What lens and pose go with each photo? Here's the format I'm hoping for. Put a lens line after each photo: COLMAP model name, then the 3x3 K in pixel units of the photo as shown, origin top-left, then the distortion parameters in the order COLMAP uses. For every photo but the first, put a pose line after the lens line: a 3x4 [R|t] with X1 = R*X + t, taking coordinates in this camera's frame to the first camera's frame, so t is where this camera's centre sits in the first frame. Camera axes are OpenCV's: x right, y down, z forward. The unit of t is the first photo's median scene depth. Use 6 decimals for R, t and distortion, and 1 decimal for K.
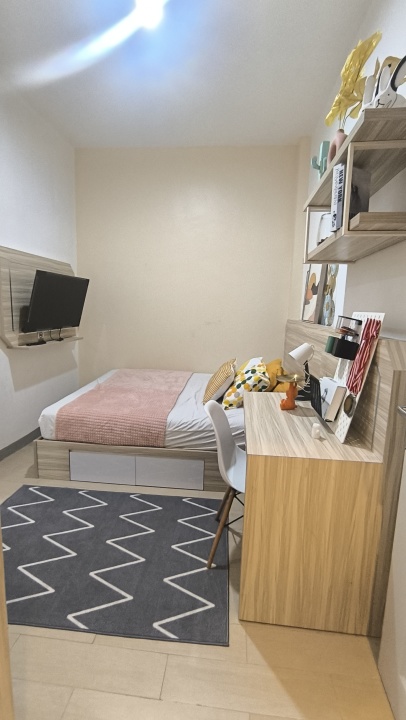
lens RADIAL K [[337.2, 0, 201.0], [0, 337.2, 360.8], [0, 0, 1]] dist [-0.008864, -0.000583]
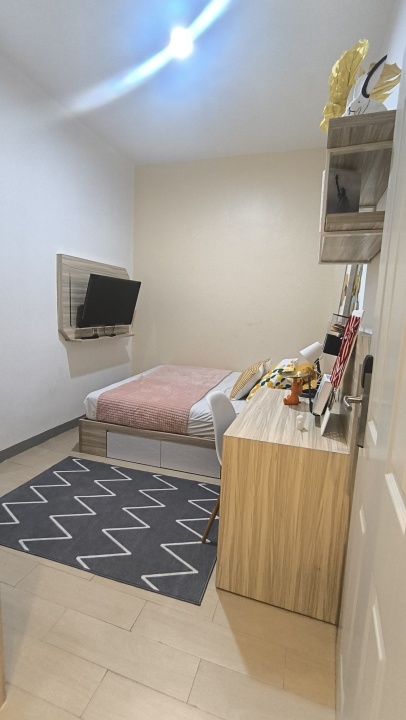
lens RADIAL K [[337.2, 0, 195.5], [0, 337.2, 361.0], [0, 0, 1]] dist [-0.008864, -0.000583]
pose [[0.974837, 0.044084, -0.218515, 0.212068], [-0.046257, 0.998918, -0.004835, 0.031733], [0.218065, 0.014822, 0.975822, -0.085049]]
